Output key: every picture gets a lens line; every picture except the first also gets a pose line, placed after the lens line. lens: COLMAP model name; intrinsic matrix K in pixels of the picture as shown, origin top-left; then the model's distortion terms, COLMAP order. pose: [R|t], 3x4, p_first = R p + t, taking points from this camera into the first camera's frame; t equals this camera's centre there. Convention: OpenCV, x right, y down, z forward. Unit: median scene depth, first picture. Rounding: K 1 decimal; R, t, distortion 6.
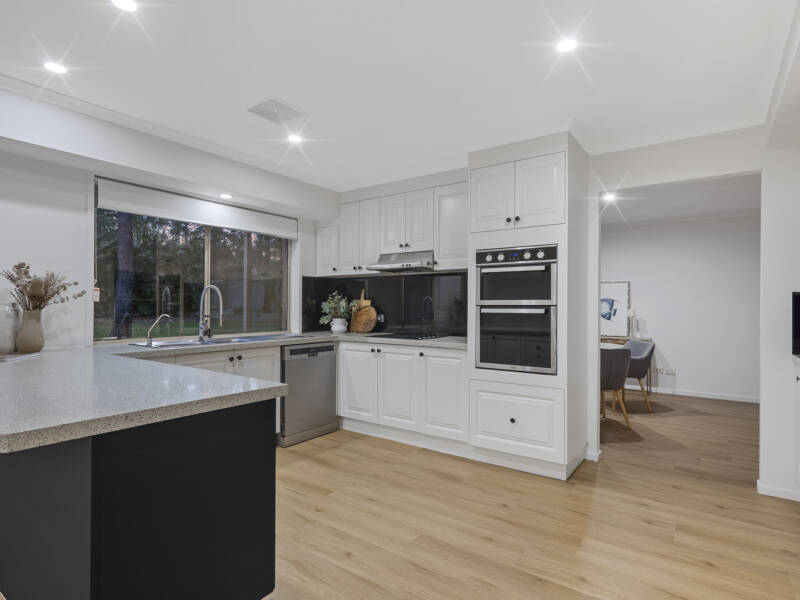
lens RADIAL K [[410.1, 0, 400.0], [0, 410.1, 300.0], [0, 0, 1]] dist [0.021081, 0.000049]
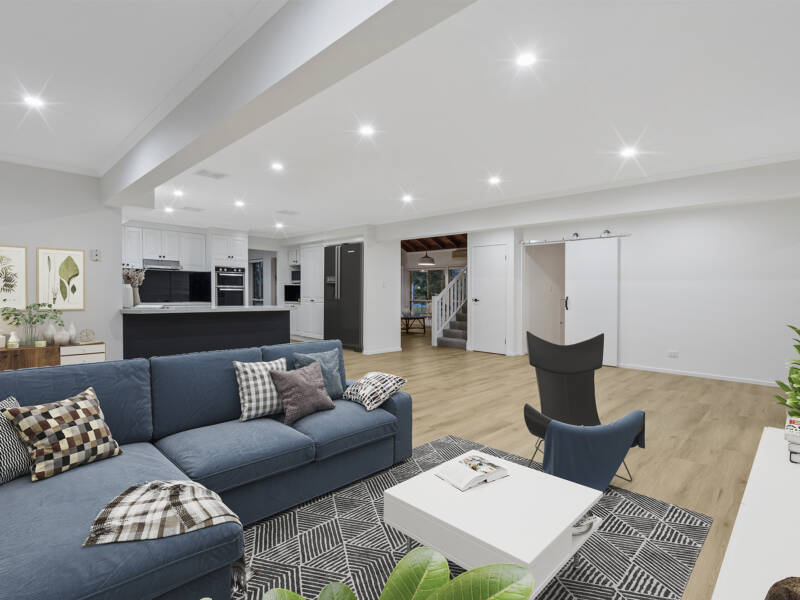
lens RADIAL K [[410.1, 0, 400.0], [0, 410.1, 300.0], [0, 0, 1]] dist [0.021081, 0.000049]
pose [[0.122627, -0.026074, 0.992110, -1.865338], [-0.024682, 0.999266, 0.029312, -0.011588], [-0.992146, -0.028082, 0.121893, -0.376897]]
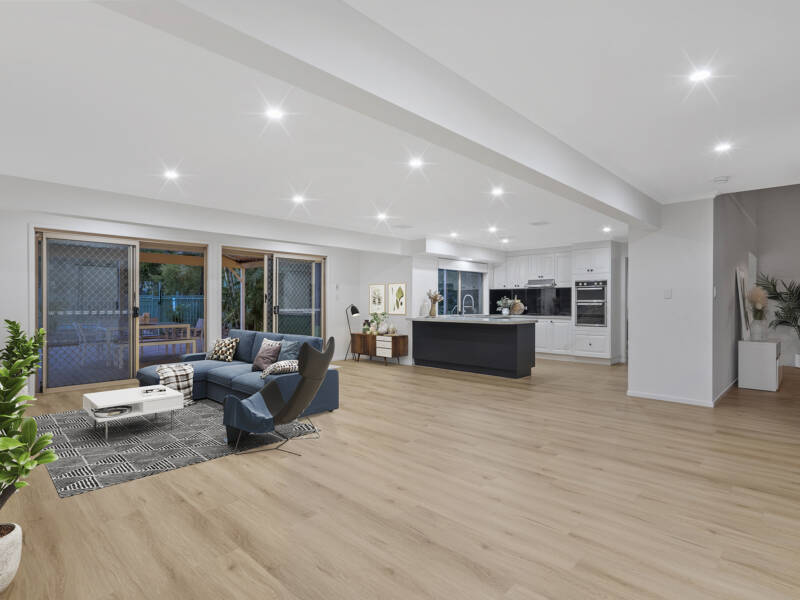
lens RADIAL K [[409.2, 0, 416.1], [0, 409.2, 300.8], [0, 0, 1]] dist [0.056242, 0.000097]
pose [[0.993436, -0.004434, -0.114300, -0.445856], [0.005325, 0.999958, 0.007489, -0.016895], [0.114262, -0.008049, 0.993418, -1.481116]]
